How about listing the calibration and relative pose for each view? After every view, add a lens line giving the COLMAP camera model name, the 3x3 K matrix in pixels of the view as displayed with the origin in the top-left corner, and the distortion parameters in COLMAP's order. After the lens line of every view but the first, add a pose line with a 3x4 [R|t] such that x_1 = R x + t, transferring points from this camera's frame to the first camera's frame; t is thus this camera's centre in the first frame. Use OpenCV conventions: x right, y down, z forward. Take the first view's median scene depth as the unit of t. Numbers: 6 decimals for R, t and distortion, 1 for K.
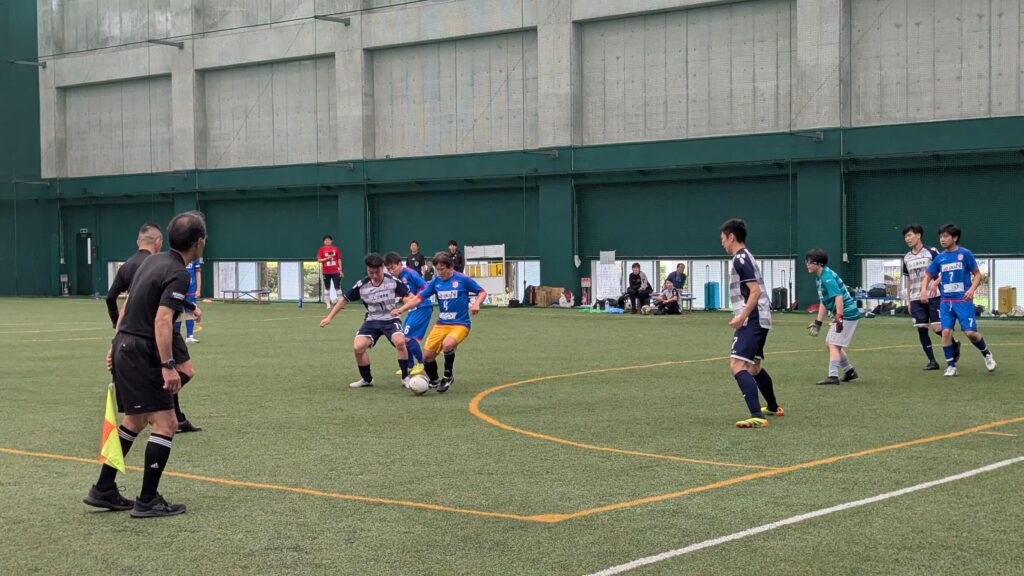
lens RADIAL K [[1481.8, 0, 512.0], [0, 1481.8, 288.0], [0, 0, 1]] dist [0.091304, -0.114692]
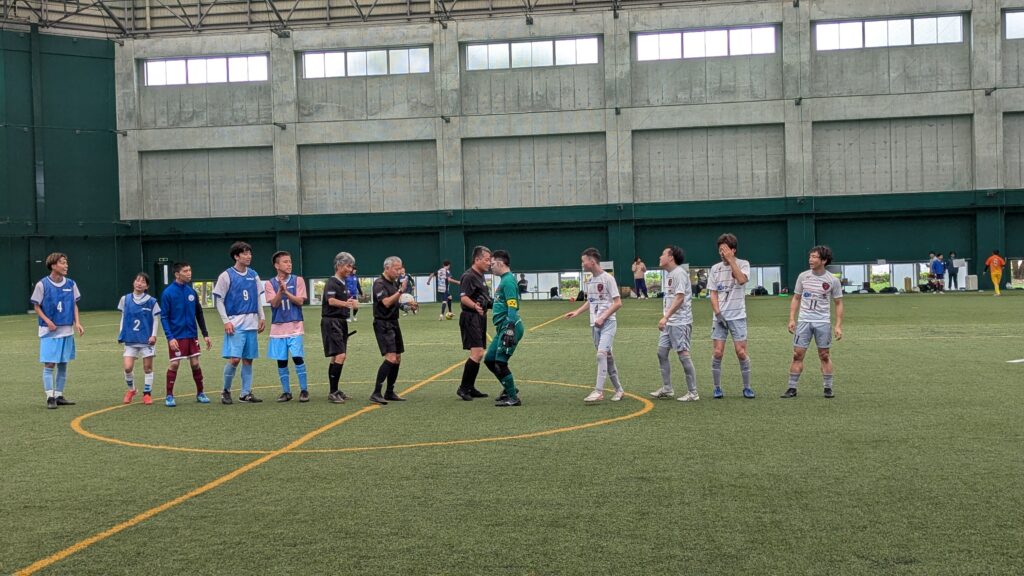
lens RADIAL K [[1056.8, 0, 512.6], [0, 1056.8, 271.6], [0, 0, 1]] dist [0.060563, -0.027073]
pose [[0.856619, -0.020251, 0.515553, -0.675054], [0.033625, 0.999296, -0.016617, -0.001894], [-0.514853, 0.031570, 0.856697, 0.035586]]
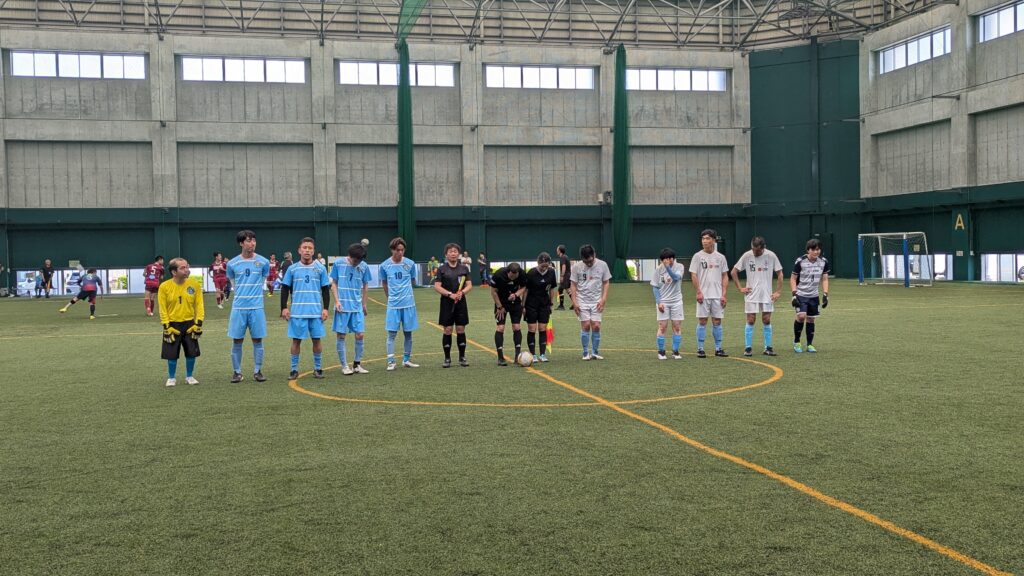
lens RADIAL K [[1056.8, 0, 512.6], [0, 1056.8, 271.6], [0, 0, 1]] dist [0.060563, -0.027073]
pose [[0.795144, 0.000760, -0.606420, 0.061366], [-0.001676, 0.999998, -0.000945, 0.000385], [0.606419, 0.001768, 0.795144, -0.047791]]
